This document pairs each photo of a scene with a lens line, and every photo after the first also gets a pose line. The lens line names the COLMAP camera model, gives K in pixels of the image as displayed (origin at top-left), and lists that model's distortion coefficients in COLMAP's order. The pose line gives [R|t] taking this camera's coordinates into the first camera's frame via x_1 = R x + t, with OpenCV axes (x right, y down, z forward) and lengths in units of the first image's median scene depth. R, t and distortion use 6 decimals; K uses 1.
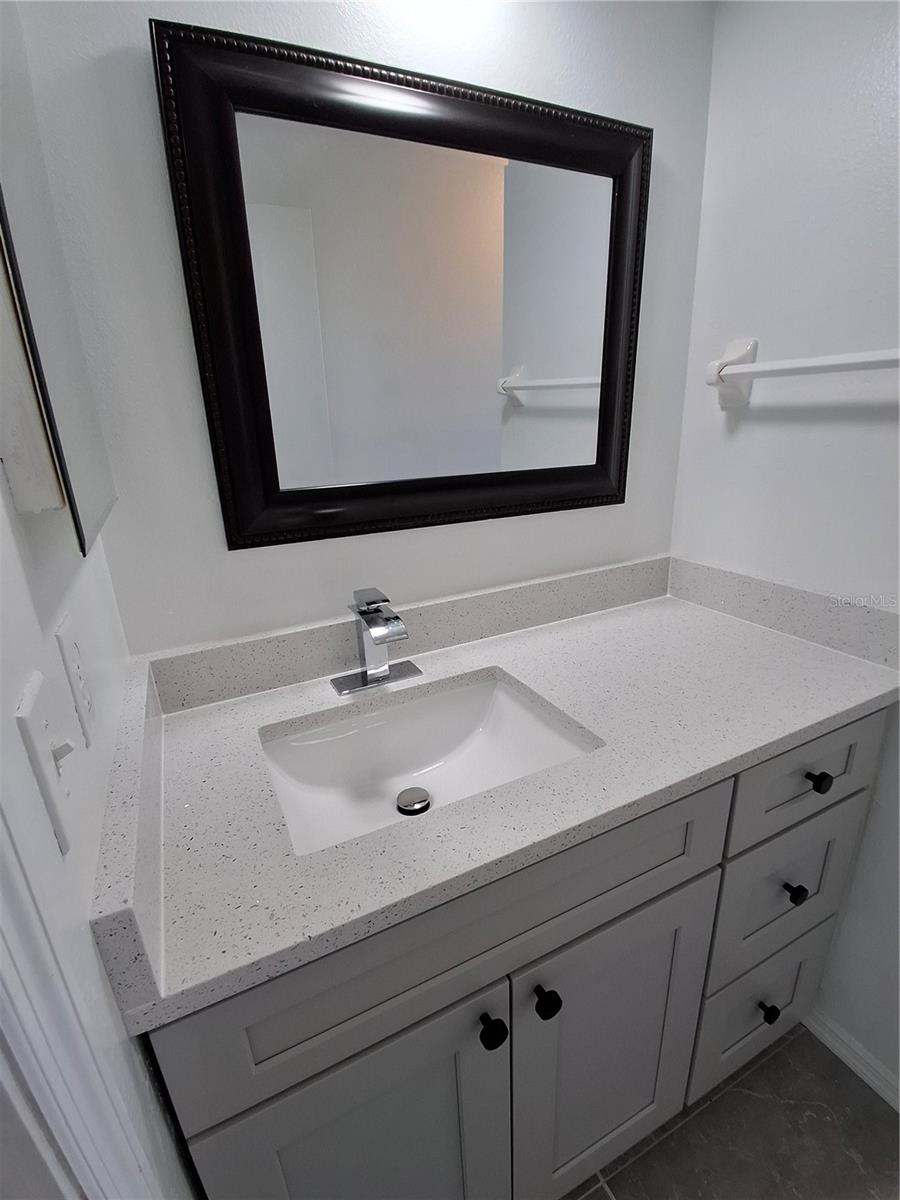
lens RADIAL K [[552.1, 0, 444.2], [0, 552.1, 602.6], [0, 0, 1]] dist [0.003054, -0.015225]
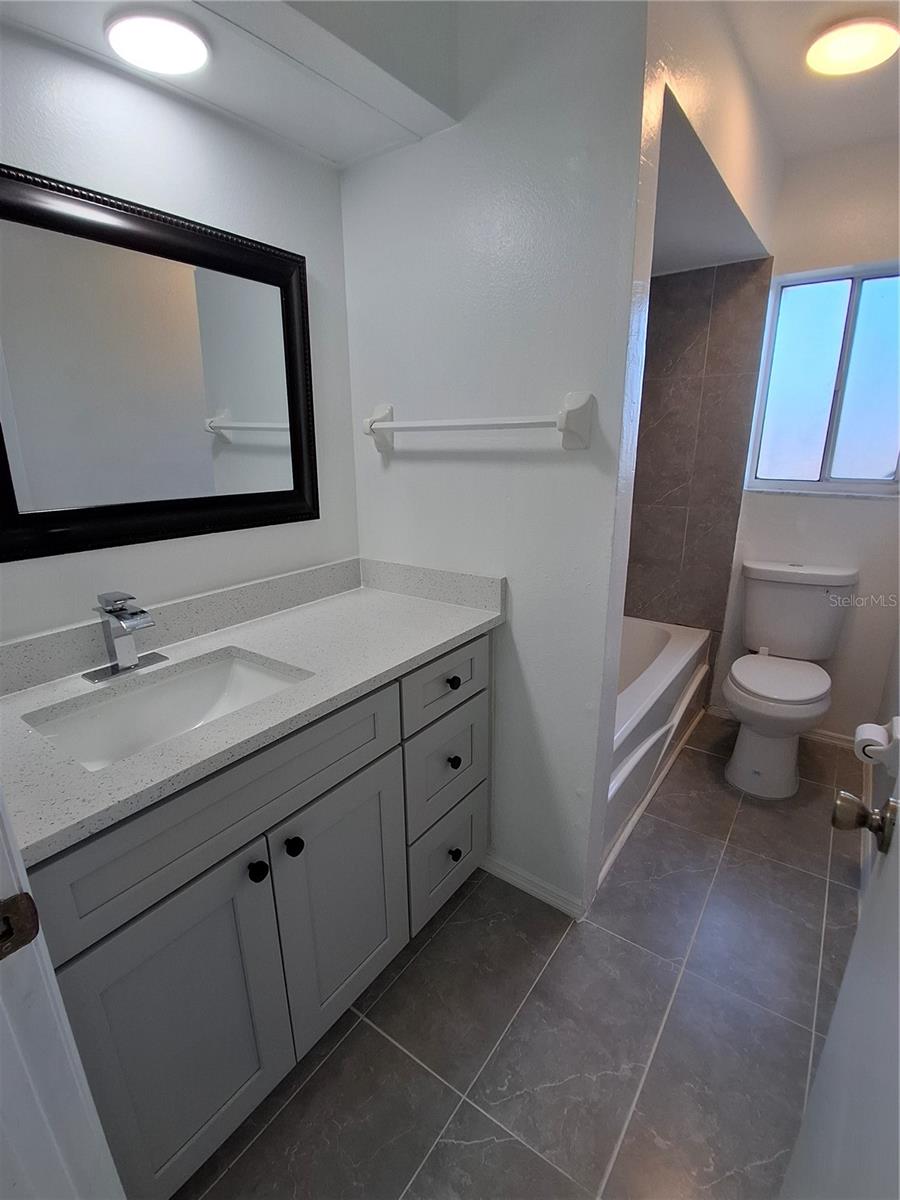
lens RADIAL K [[552.1, 0, 444.2], [0, 552.1, 602.6], [0, 0, 1]] dist [0.003054, -0.015225]
pose [[0.883028, -0.100028, 0.458537, -0.047319], [0.124791, 0.991894, -0.023939, 0.108731], [-0.452426, 0.078360, 0.888353, -0.367802]]
